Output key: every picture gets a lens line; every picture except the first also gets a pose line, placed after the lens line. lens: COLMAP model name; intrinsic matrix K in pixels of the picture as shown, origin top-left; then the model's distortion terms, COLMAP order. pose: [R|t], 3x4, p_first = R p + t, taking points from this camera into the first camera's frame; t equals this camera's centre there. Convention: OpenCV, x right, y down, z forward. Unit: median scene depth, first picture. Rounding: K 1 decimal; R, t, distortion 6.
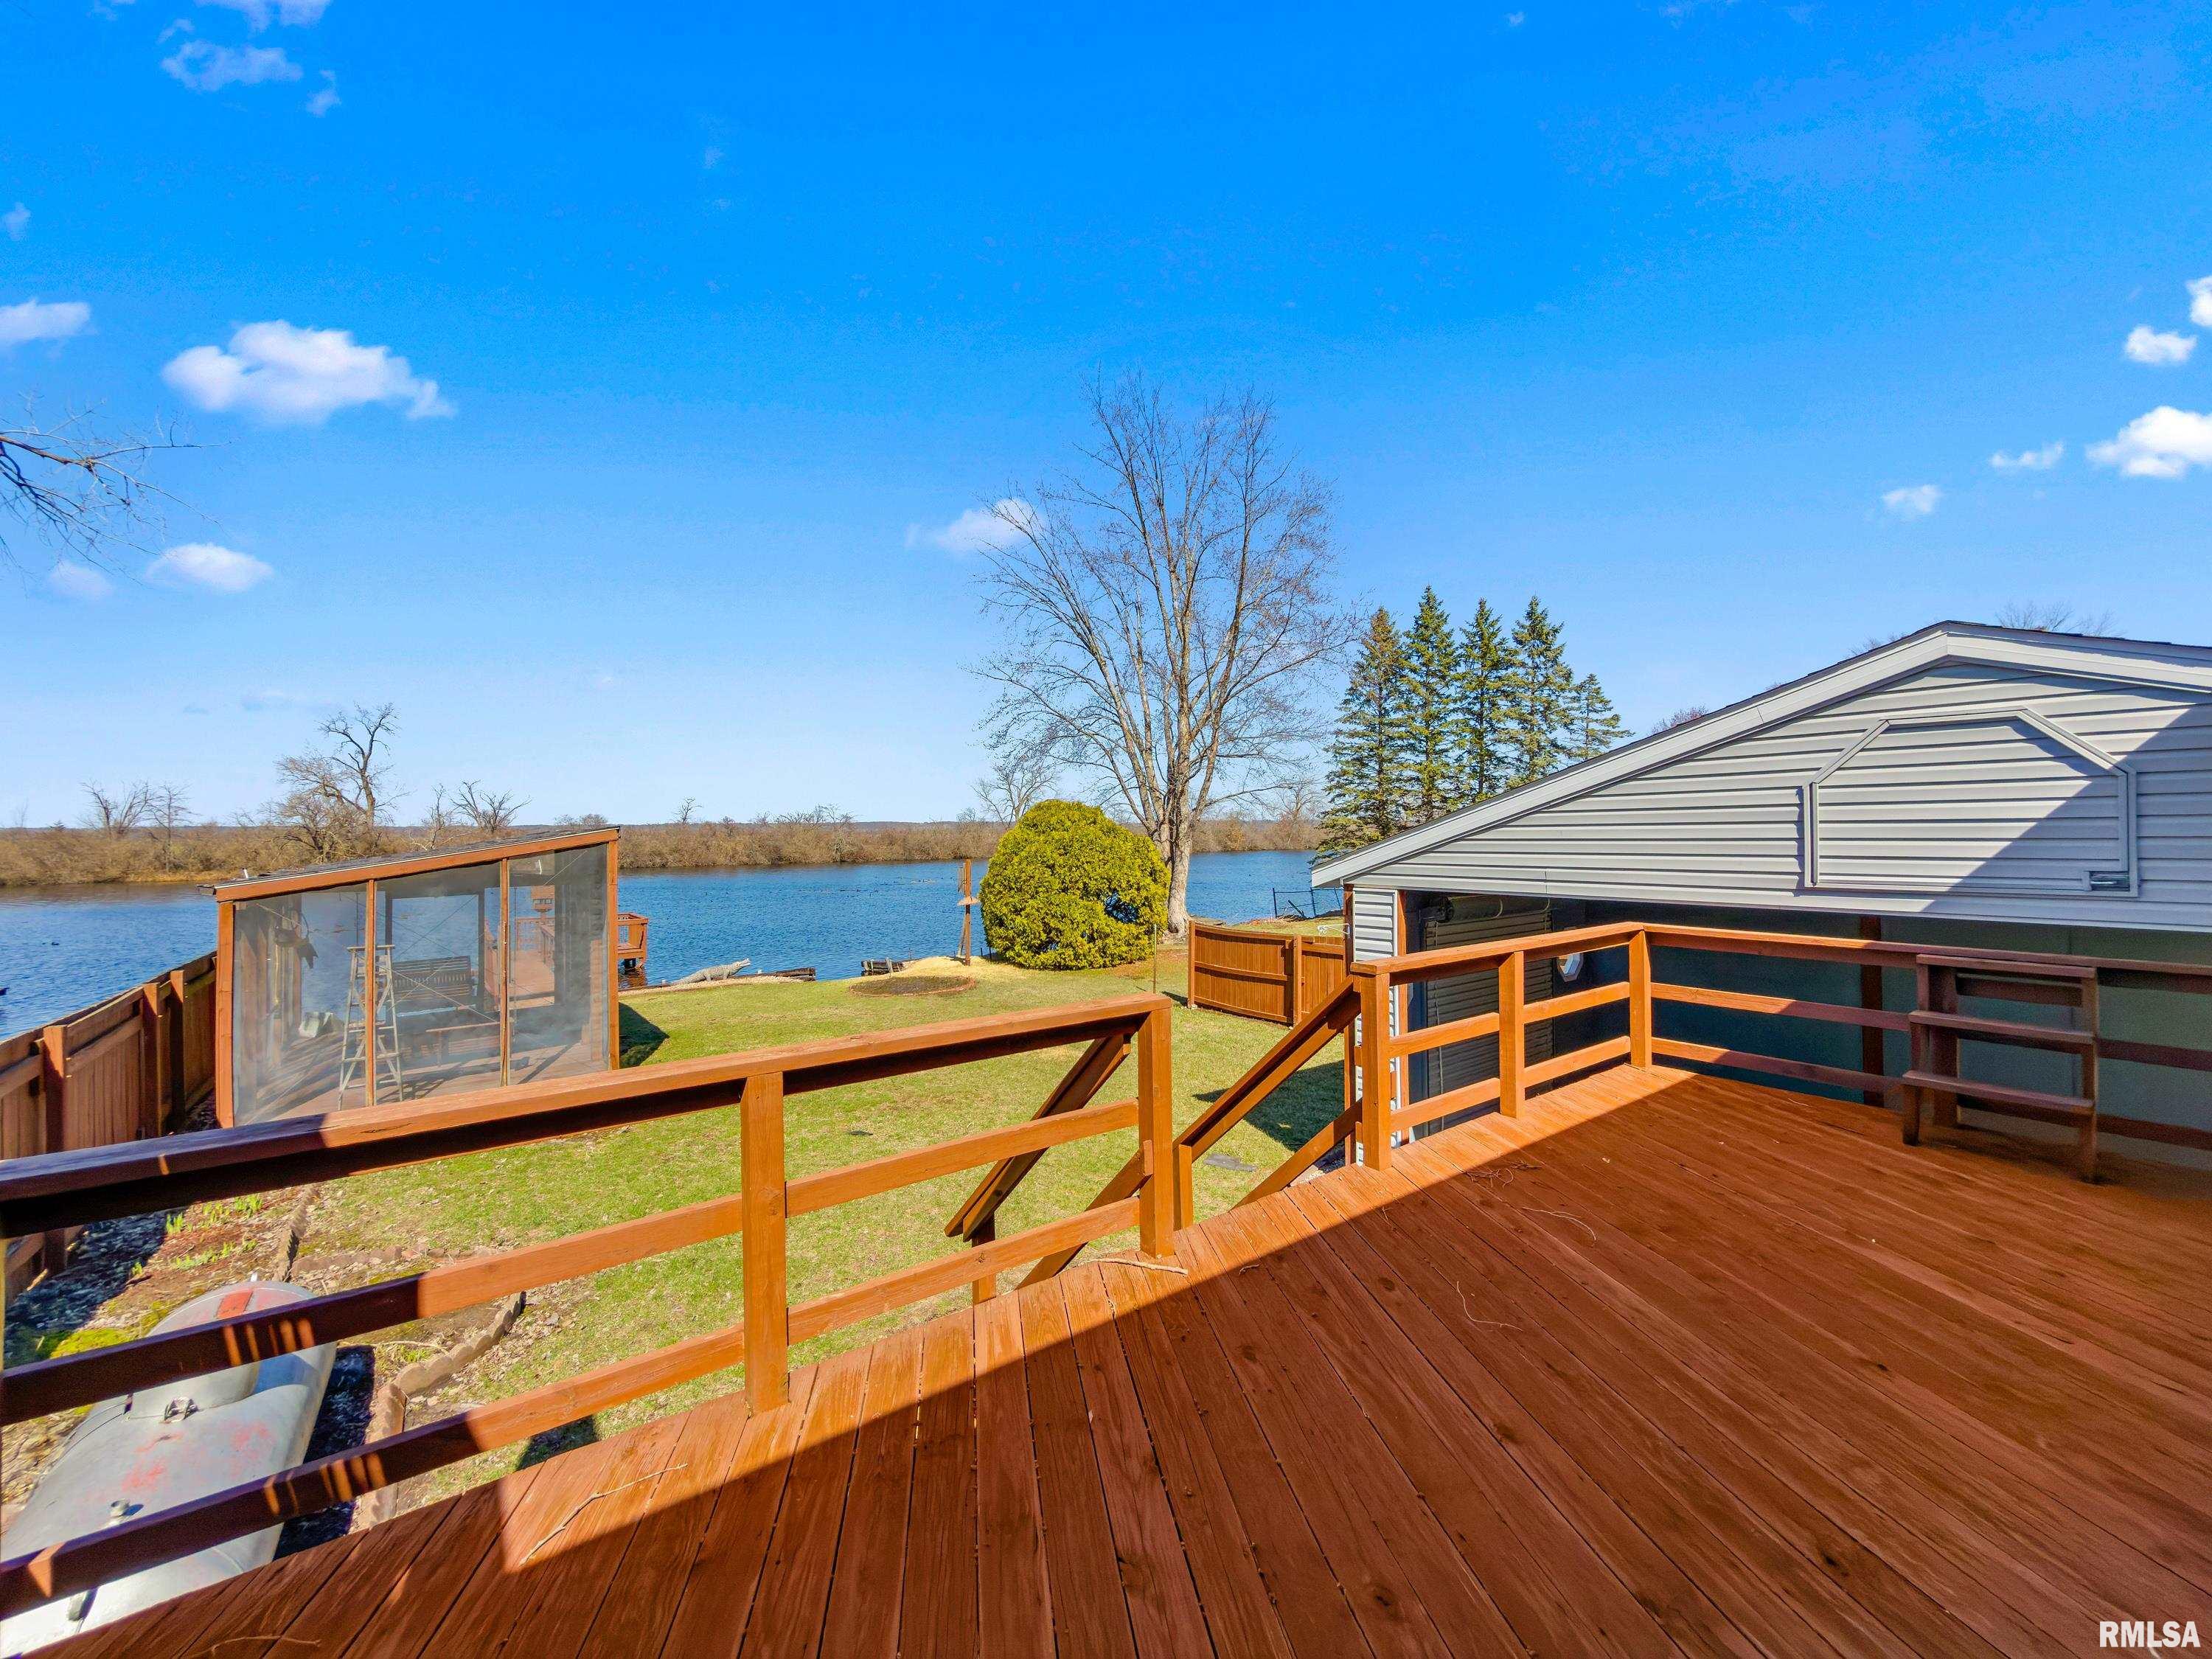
lens RADIAL K [[869.9, 0, 1106.0], [0, 869.9, 829.5], [0, 0, 1]] dist [-0.002175, -0.000308]
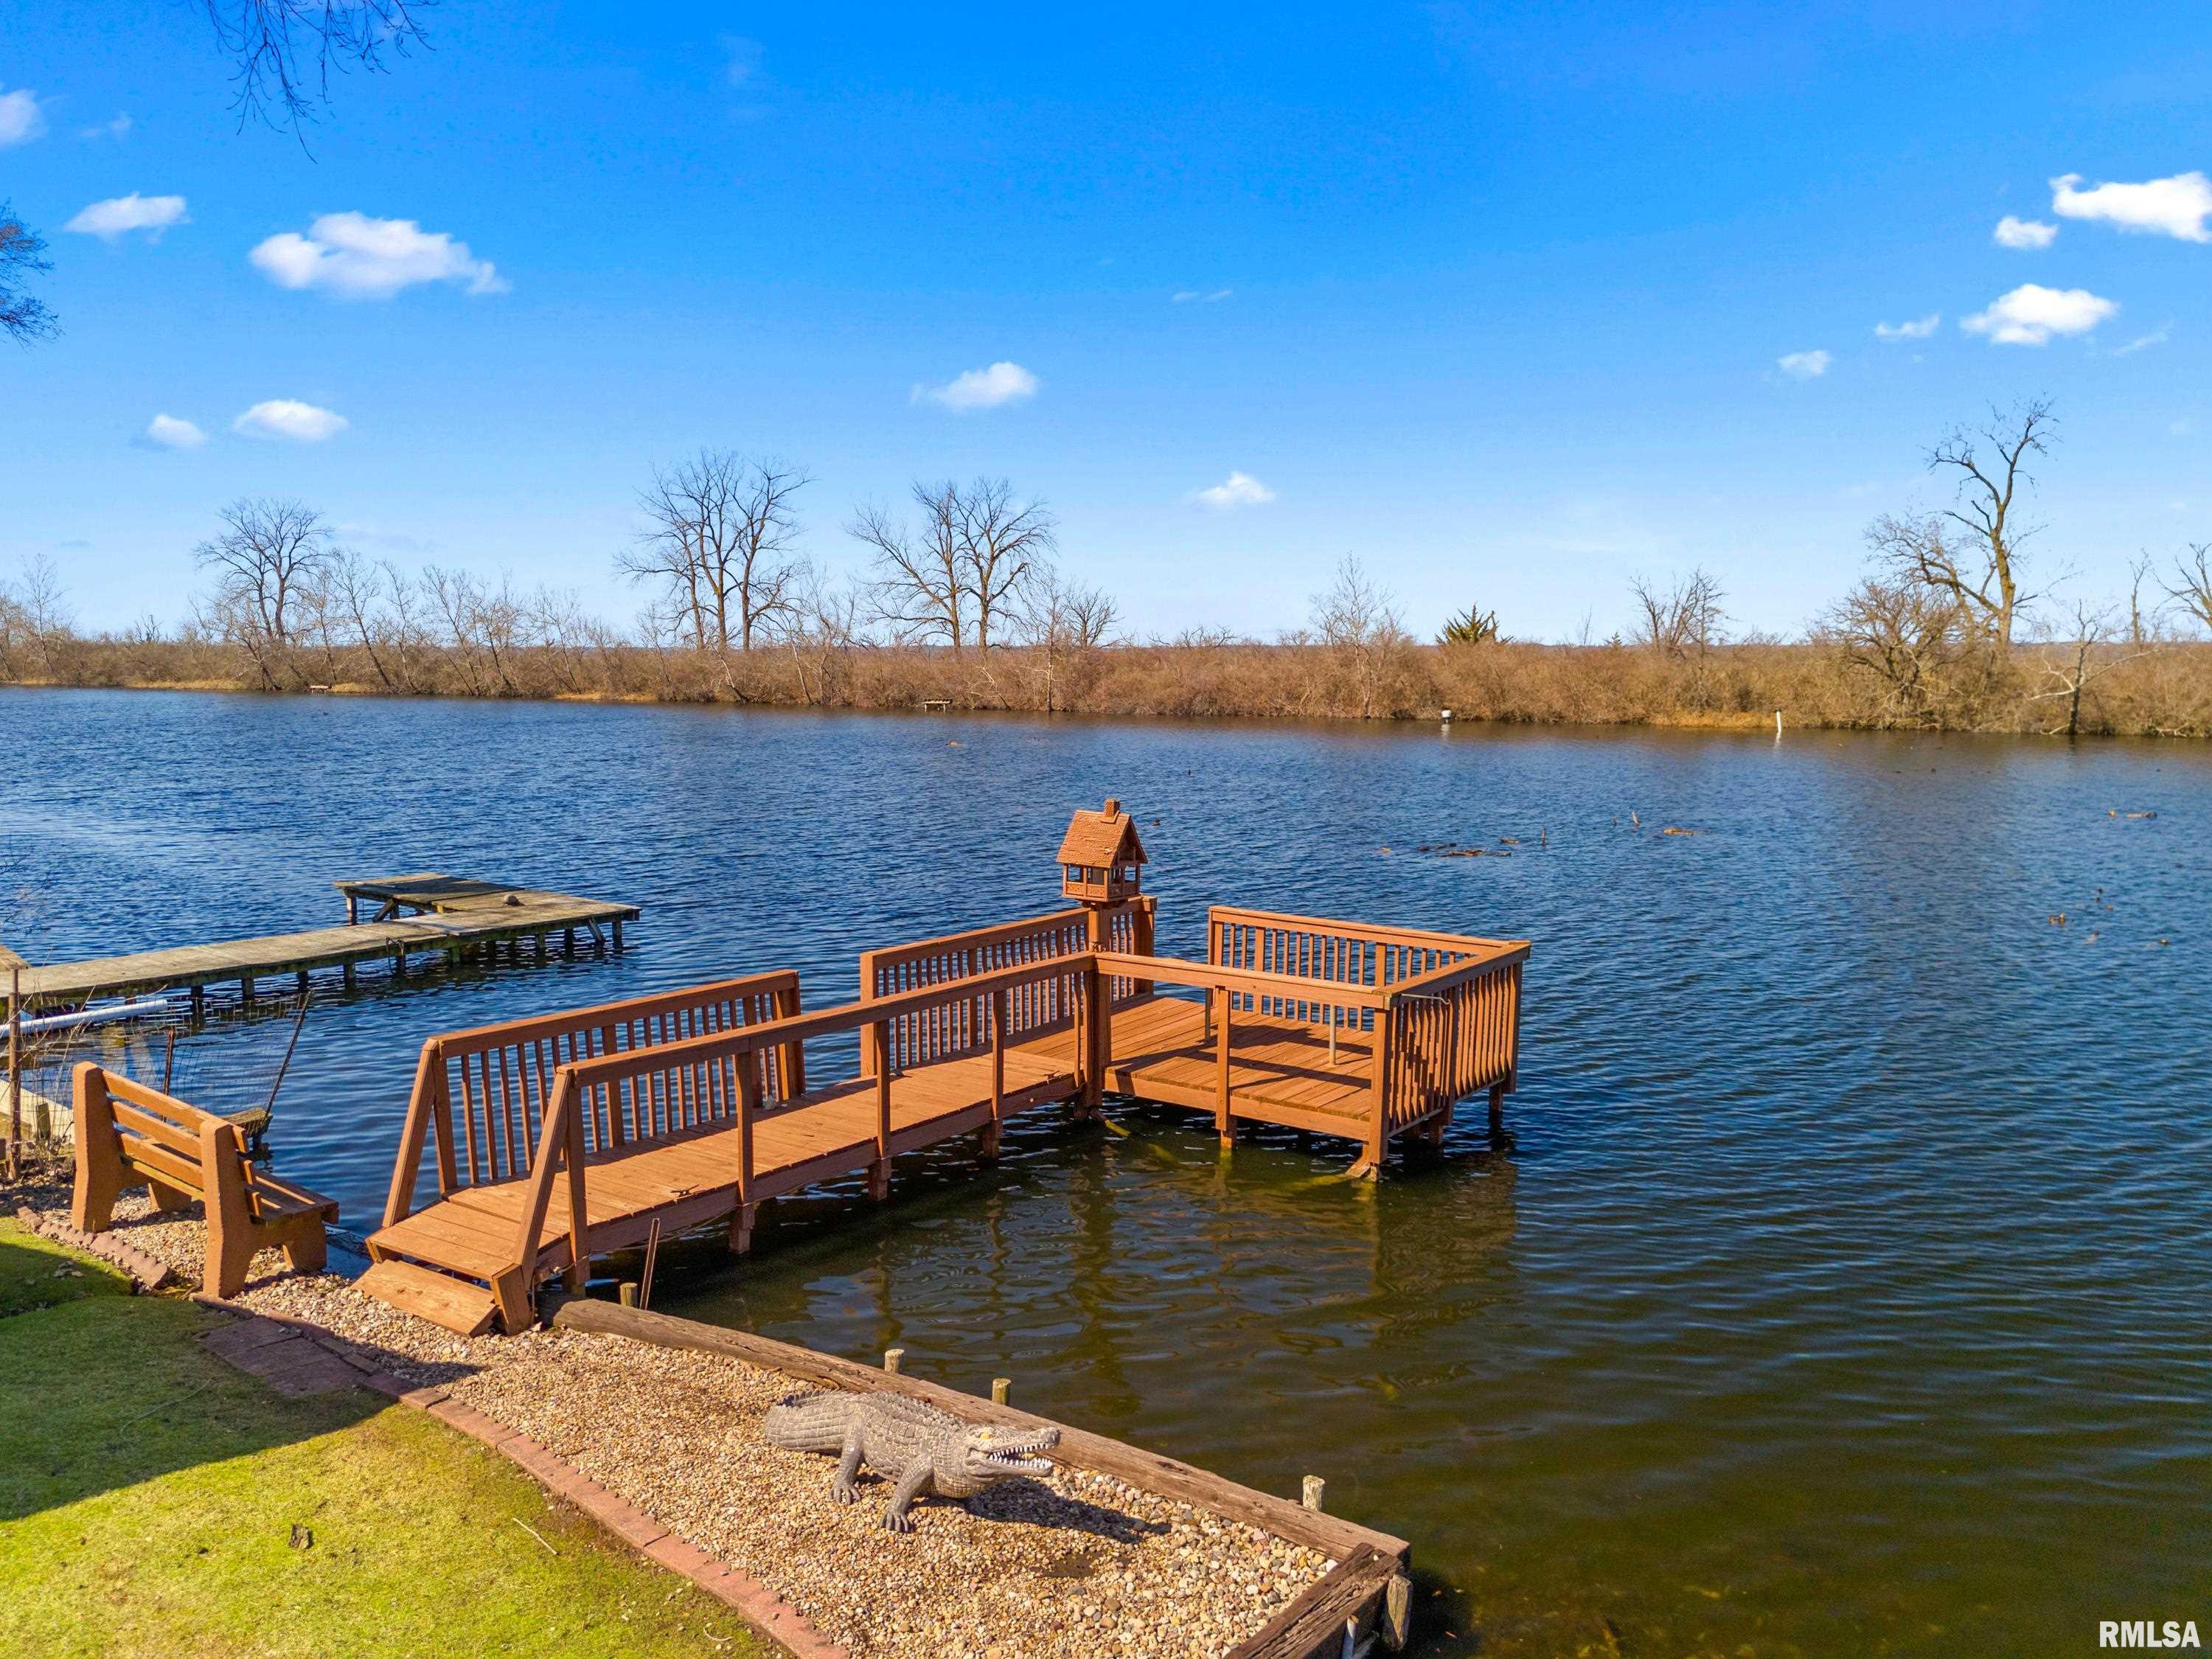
lens RADIAL K [[1621.0, 0, 1096.9], [0, 1621.0, 821.8], [0, 0, 1]] dist [0.065203, -0.051145]
pose [[0.269403, 0.103084, -0.957495, -0.036285], [-0.001683, 0.994303, 0.106573, 0.001959], [0.963026, -0.027100, 0.268041, 0.248000]]
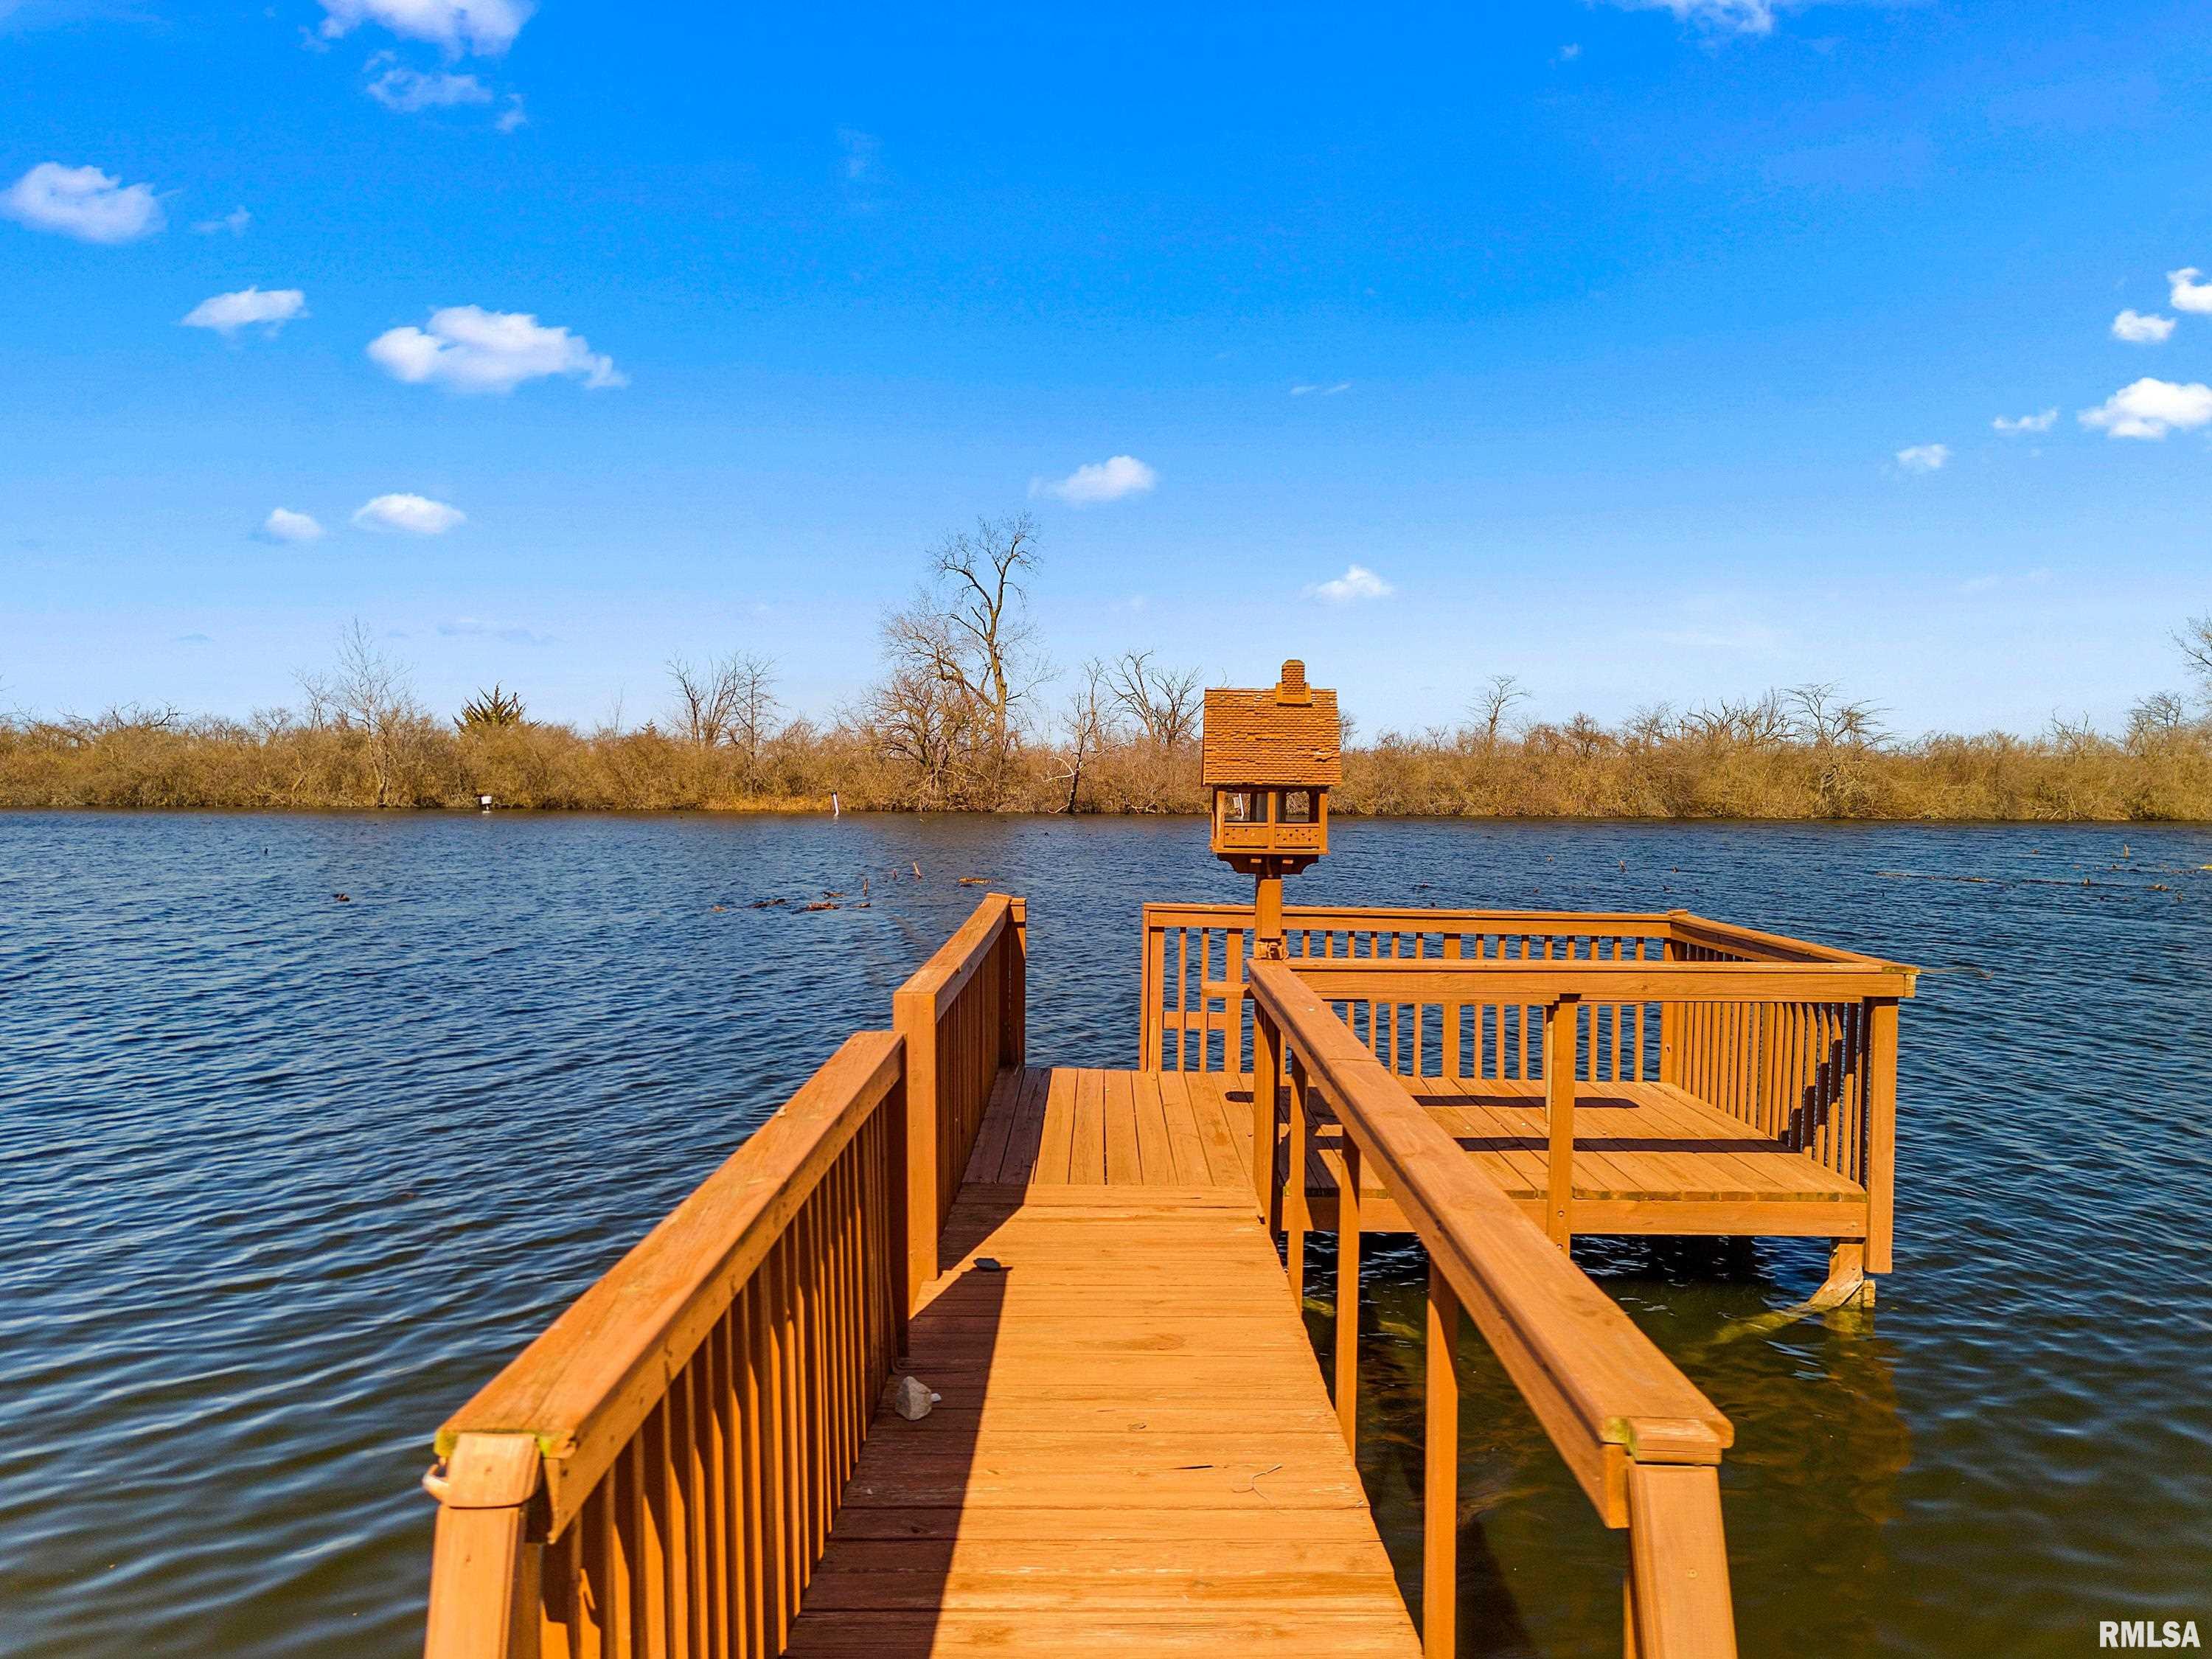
lens RADIAL K [[1611.7, 0, 1101.4], [0, 1611.7, 822.5], [0, 0, 1]] dist [0.081941, -0.079741]
pose [[0.787652, 0.032205, -0.615278, -0.144418], [-0.012523, 0.999263, 0.036273, 0.021883], [0.615993, -0.020866, 0.787475, 0.220958]]
